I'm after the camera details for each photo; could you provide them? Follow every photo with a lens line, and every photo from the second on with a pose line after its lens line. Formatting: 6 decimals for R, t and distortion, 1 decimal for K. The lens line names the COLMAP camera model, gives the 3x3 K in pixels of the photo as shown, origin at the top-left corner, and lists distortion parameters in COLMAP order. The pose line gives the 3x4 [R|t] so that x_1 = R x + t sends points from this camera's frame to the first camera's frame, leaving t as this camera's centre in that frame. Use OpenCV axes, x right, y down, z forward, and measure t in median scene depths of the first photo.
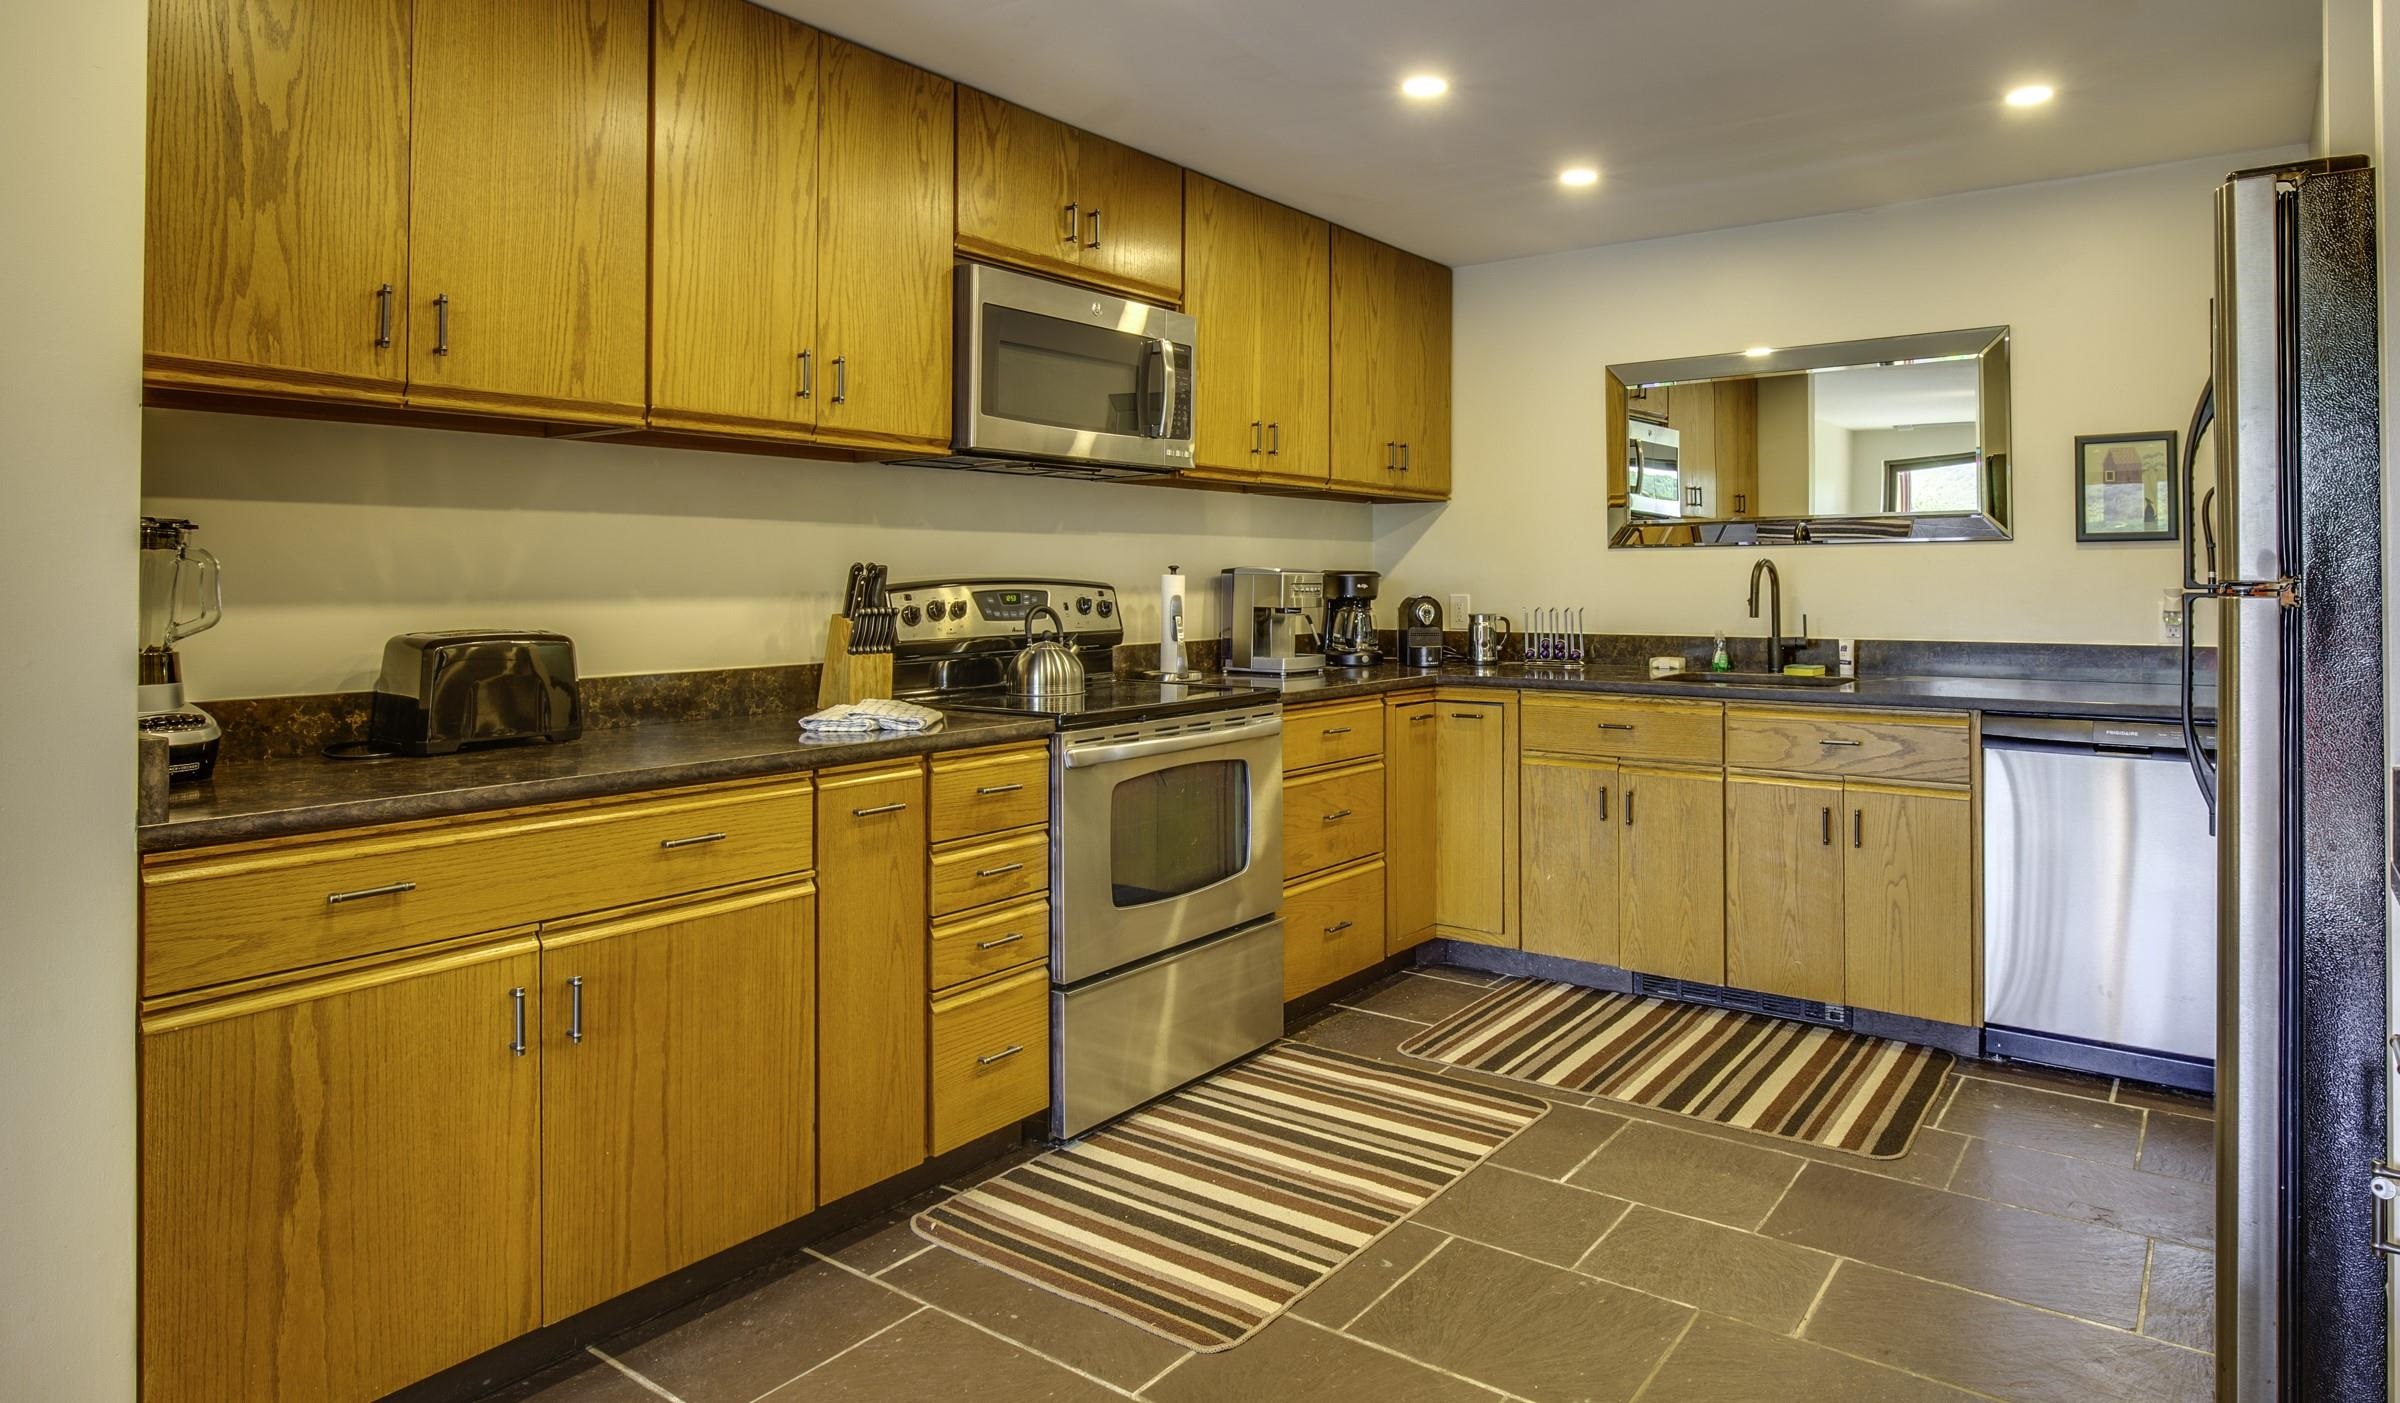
lens RADIAL K [[1522.5, 0, 1199.5], [0, 1522.5, 584.8], [0, 0, 1]] dist [-0.002714, 0.000051]
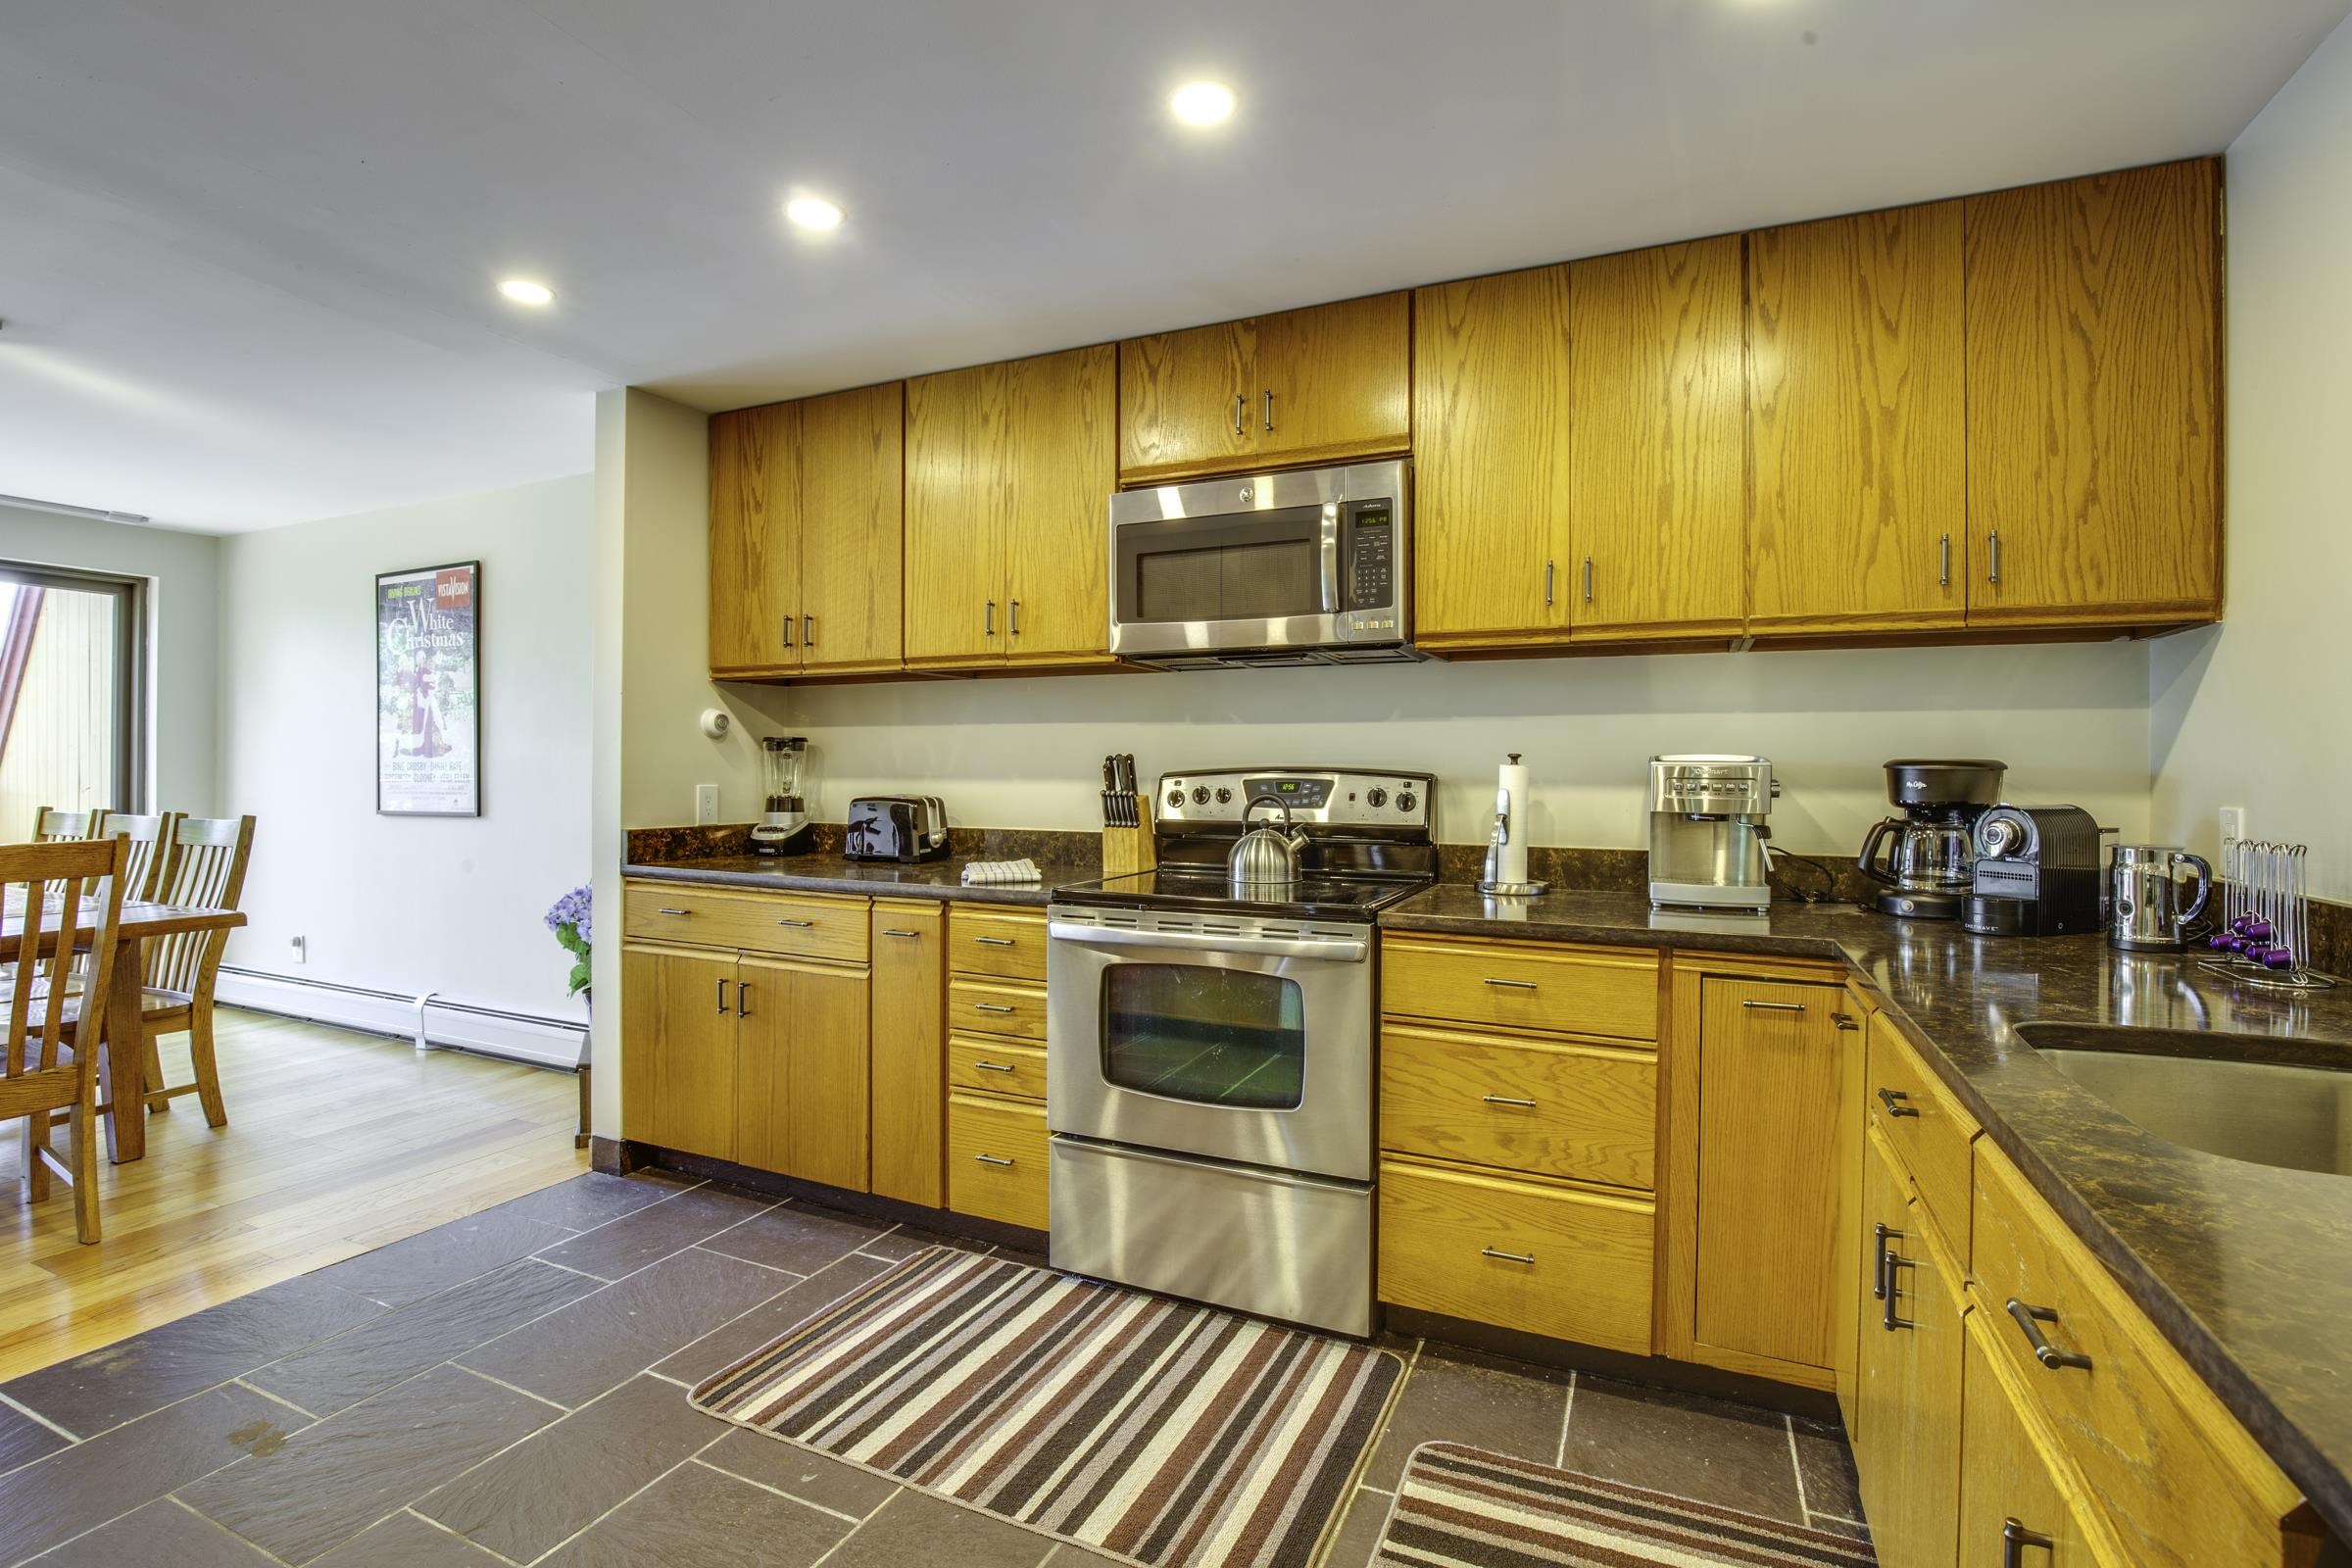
lens RADIAL K [[1083.8, 0, 1176.0], [0, 1083.8, 784.0], [0, 0, 1]] dist [-0.026495, 0.001146]
pose [[0.174071, 0.018296, -0.984563, 0.683008], [-0.009719, 0.999811, 0.016861, -0.005611], [0.984685, 0.006634, 0.174216, 0.921668]]
